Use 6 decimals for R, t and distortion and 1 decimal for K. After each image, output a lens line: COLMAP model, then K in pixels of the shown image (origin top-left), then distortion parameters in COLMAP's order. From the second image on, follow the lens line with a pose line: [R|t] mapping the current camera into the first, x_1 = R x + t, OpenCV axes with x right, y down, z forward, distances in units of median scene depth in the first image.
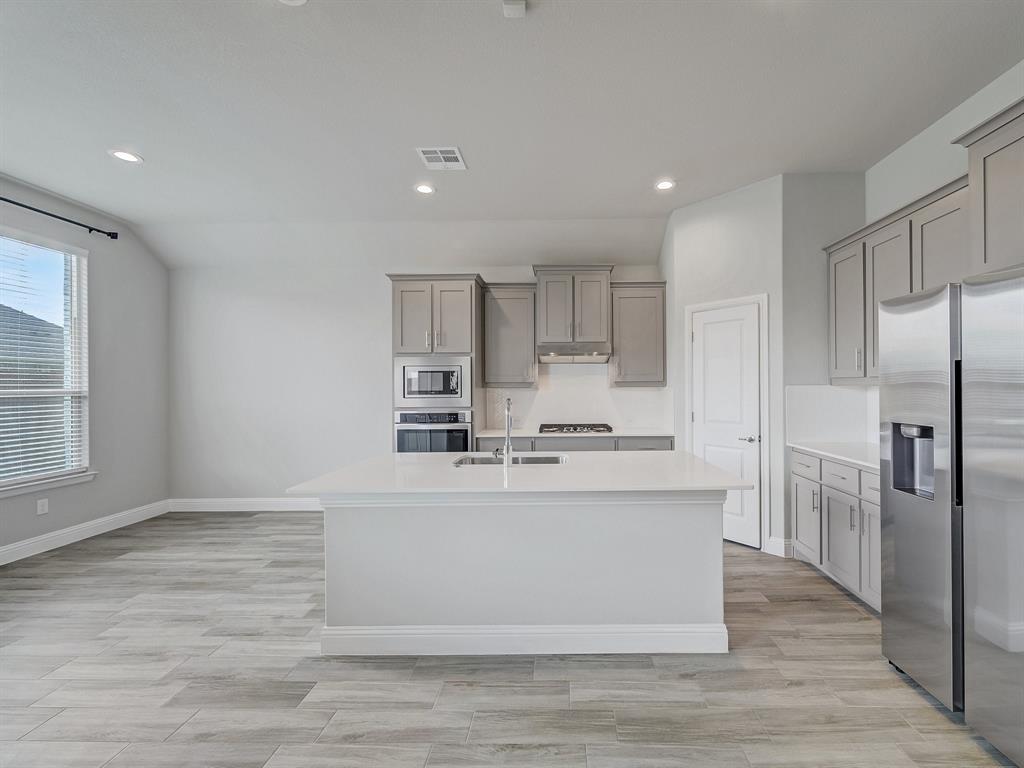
lens RADIAL K [[412.4, 0, 521.2], [0, 412.4, 385.9], [0, 0, 1]] dist [0.002381, -0.000470]
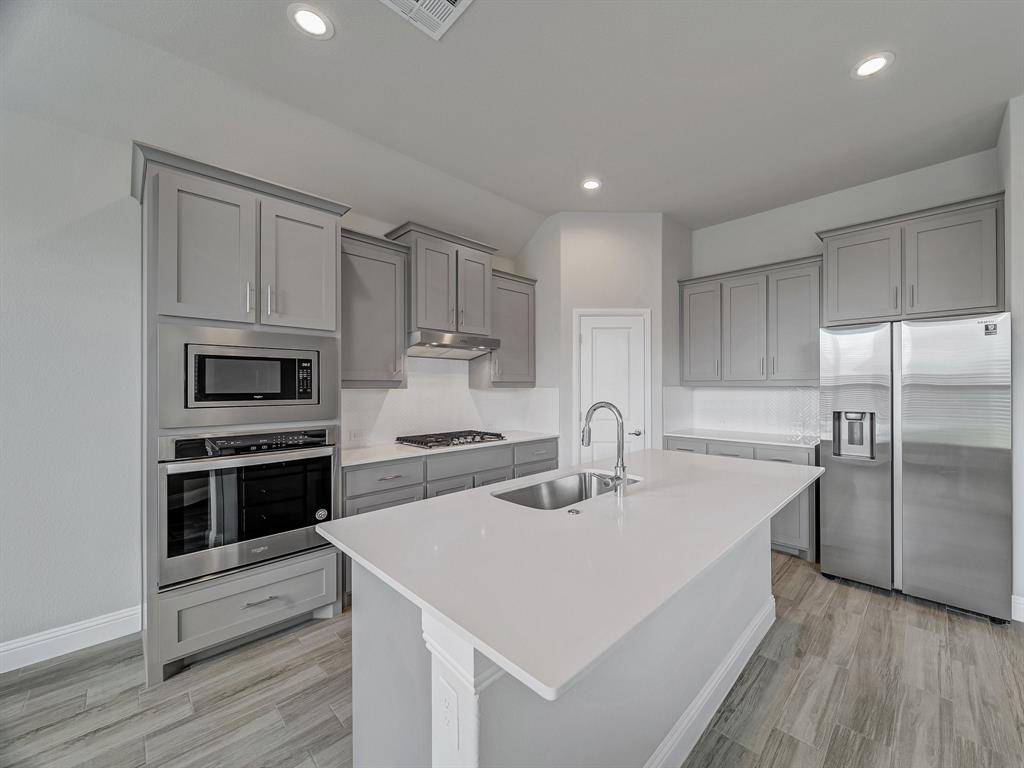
lens RADIAL K [[412.4, 0, 510.9], [0, 412.4, 384.6], [0, 0, 1]] dist [0.002381, -0.000470]
pose [[0.652825, 0.009568, 0.757448, -0.445380], [-0.001978, 0.999938, -0.010926, 0.006423], [-0.757506, 0.005635, 0.652803, 0.420217]]
